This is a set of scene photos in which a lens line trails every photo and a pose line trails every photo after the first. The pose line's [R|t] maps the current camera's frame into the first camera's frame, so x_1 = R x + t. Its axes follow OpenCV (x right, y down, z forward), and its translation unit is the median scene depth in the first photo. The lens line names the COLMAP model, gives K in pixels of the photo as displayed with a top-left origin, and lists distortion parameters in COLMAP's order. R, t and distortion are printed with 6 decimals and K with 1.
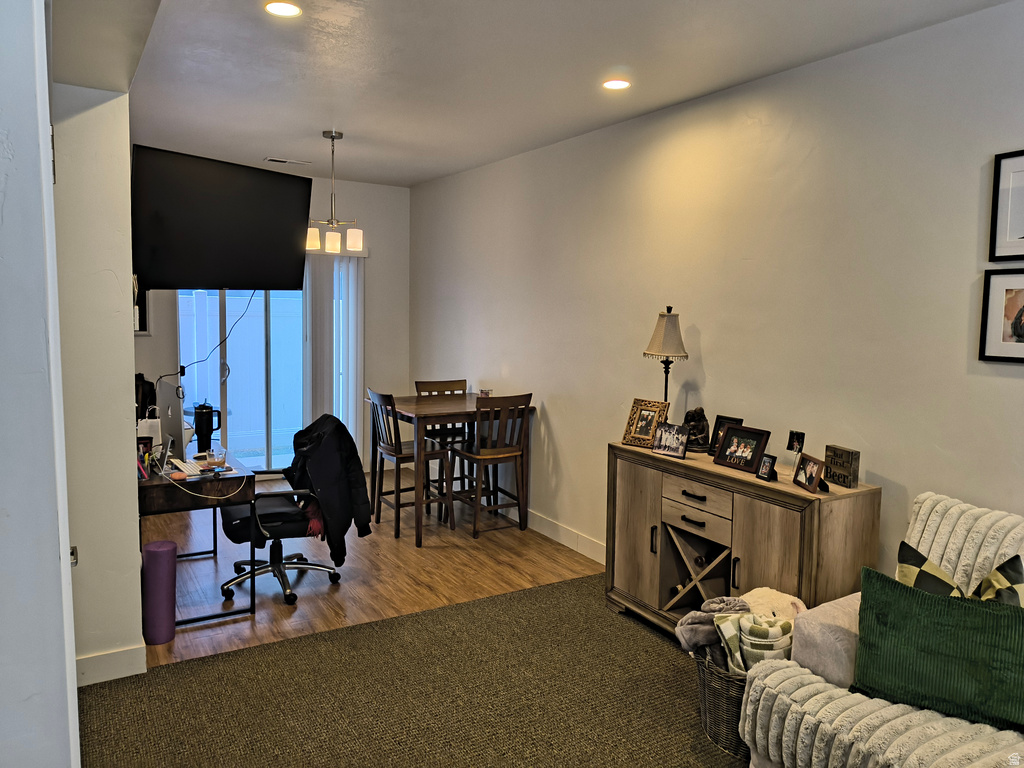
lens RADIAL K [[750.6, 0, 508.7], [0, 750.6, 379.2], [0, 0, 1]] dist [0.070725, -0.077269]
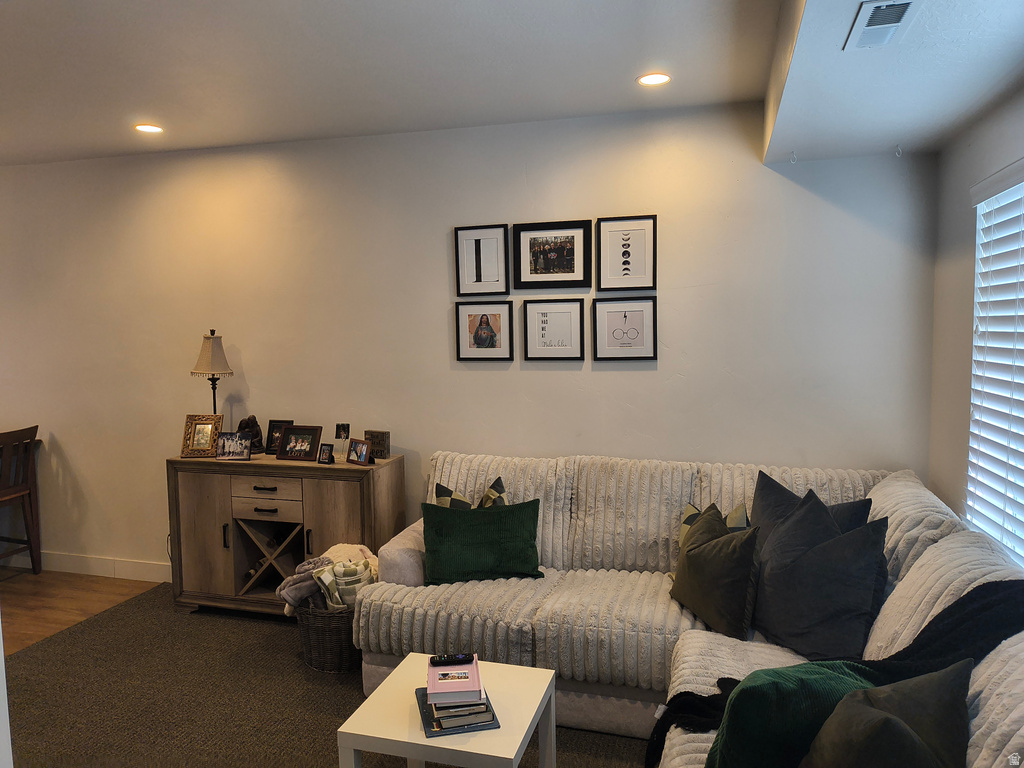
lens RADIAL K [[750.6, 0, 512.9], [0, 750.6, 387.6], [0, 0, 1]] dist [0.070725, -0.077269]
pose [[0.726021, -0.081118, 0.682871, -0.287387], [0.088390, 0.995789, 0.024314, 0.001656], [-0.681968, 0.042706, 0.730134, -0.150498]]
